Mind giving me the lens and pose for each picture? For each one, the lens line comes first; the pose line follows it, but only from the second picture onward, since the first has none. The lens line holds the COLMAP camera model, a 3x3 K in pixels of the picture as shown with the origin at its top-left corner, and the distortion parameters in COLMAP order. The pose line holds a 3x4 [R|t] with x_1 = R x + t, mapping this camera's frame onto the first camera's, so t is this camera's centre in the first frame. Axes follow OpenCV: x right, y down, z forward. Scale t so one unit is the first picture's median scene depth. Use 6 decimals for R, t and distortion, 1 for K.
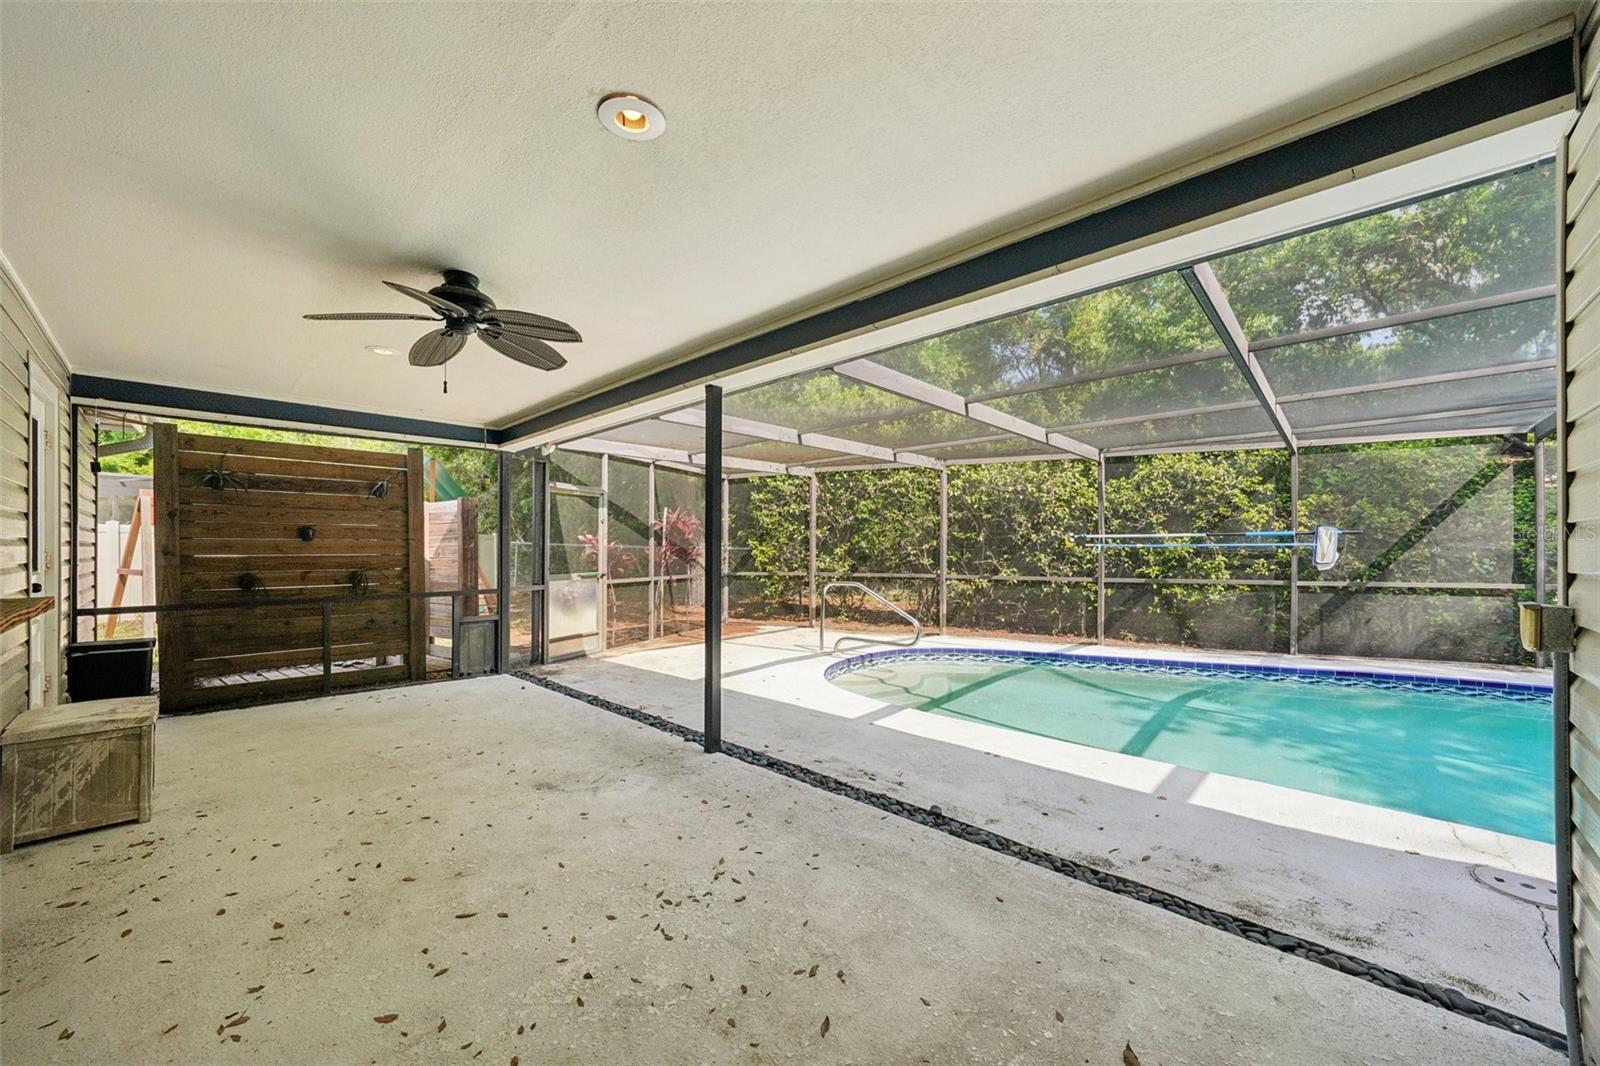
lens RADIAL K [[578.1, 0, 799.2], [0, 578.1, 543.7], [0, 0, 1]] dist [-0.027856, 0.006752]
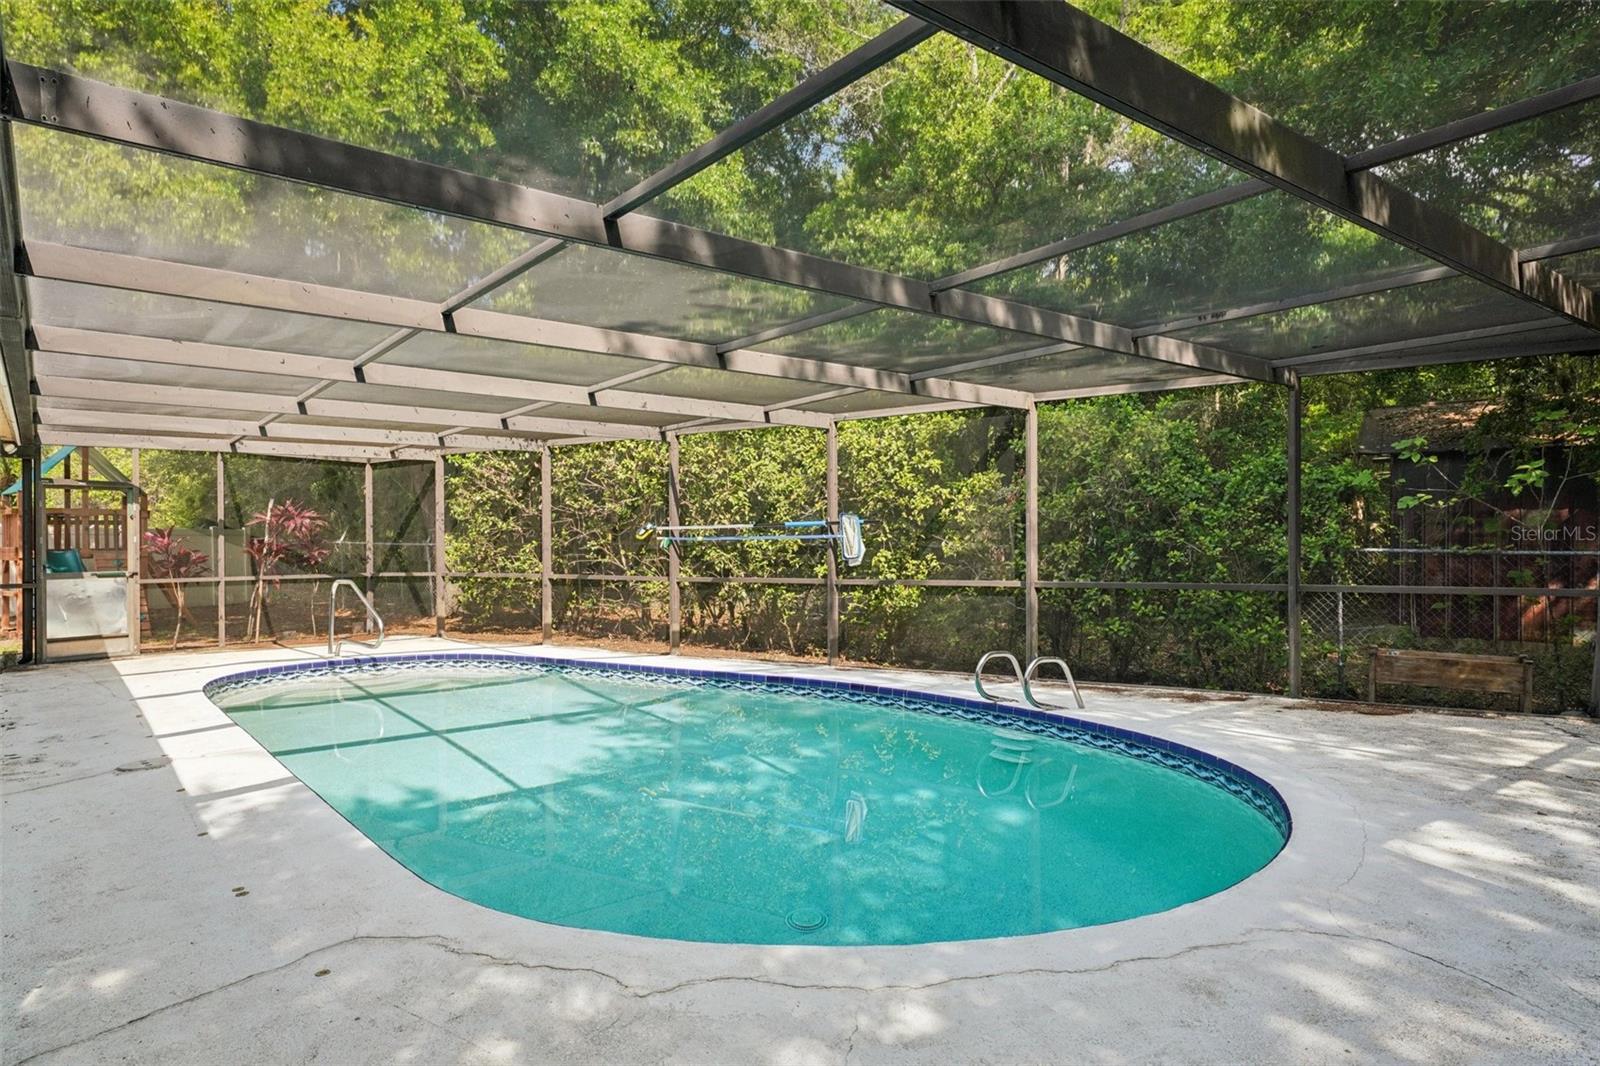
lens RADIAL K [[939.4, 0, 800.0], [0, 939.4, 533.0], [0, 0, 1]] dist [0.000978, 0.000099]
pose [[0.988917, -0.010975, -0.148061, 1.632810], [0.010528, 0.999937, -0.003807, 0.004278], [0.148094, 0.002206, 0.988971, -0.633105]]
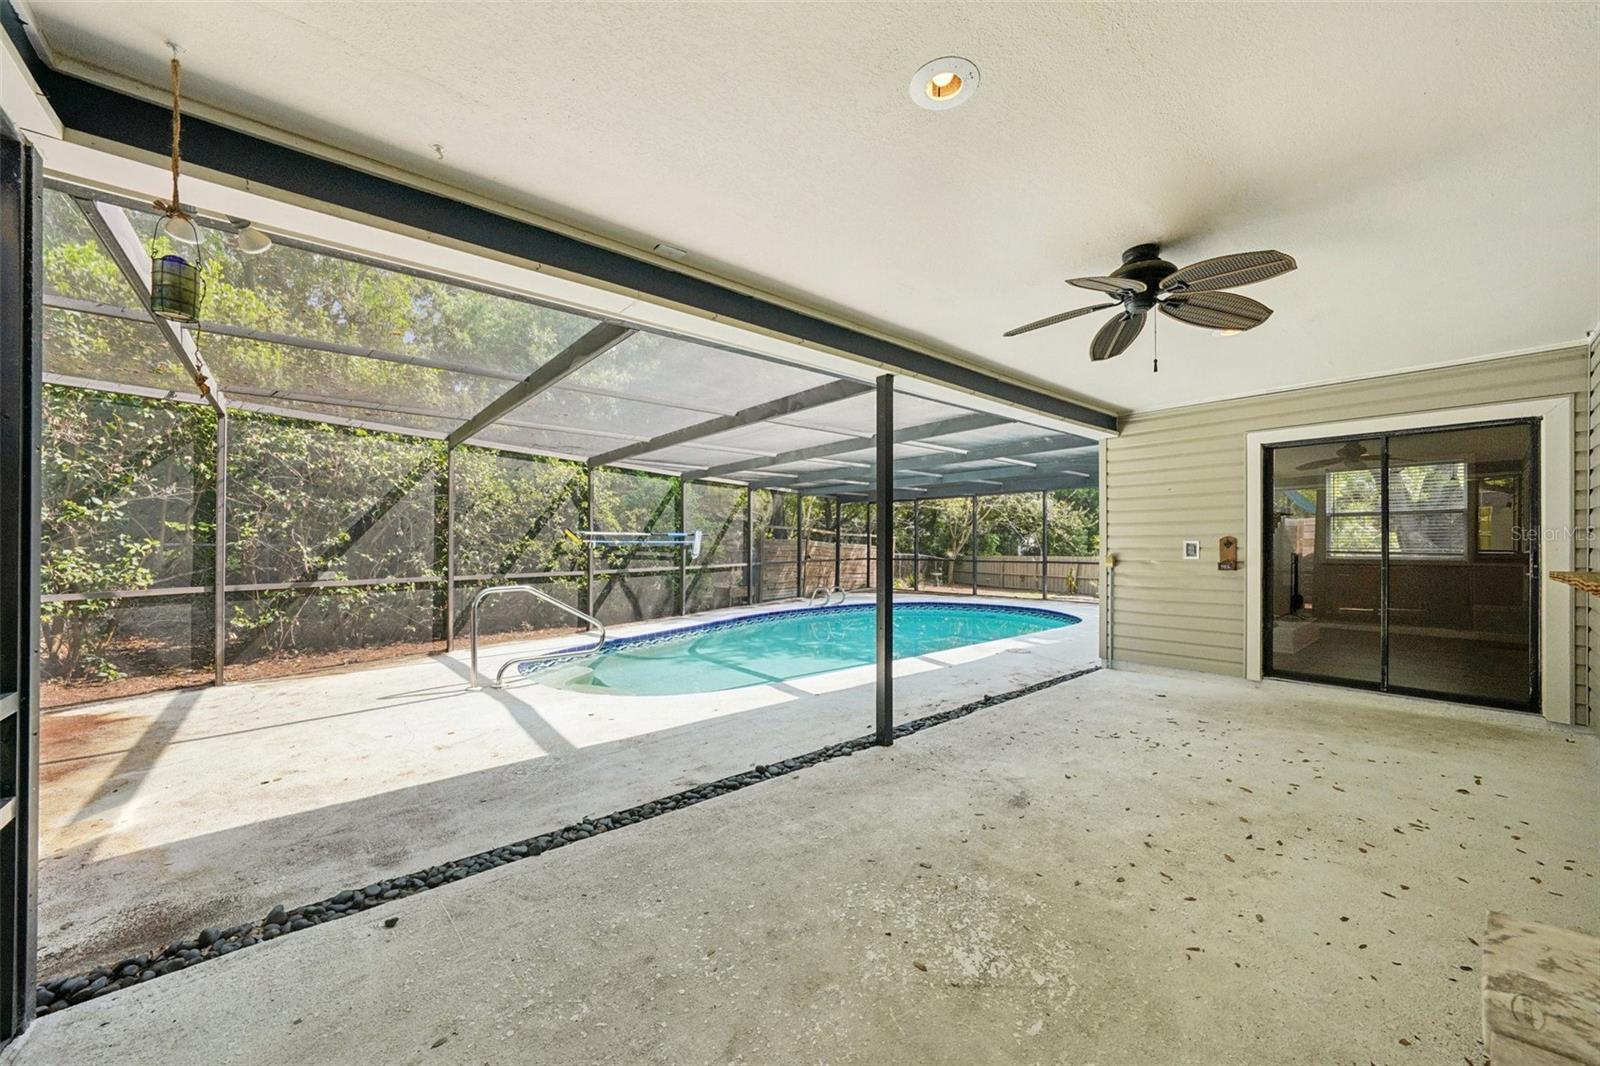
lens RADIAL K [[590.8, 0, 735.0], [0, 590.8, 575.0], [0, 0, 1]] dist [-0.035249, 0.008579]
pose [[0.177442, -0.050646, 0.982827, -1.021677], [-0.002693, 0.998646, 0.051947, 0.010361], [-0.984128, -0.011864, 0.177066, 0.924119]]
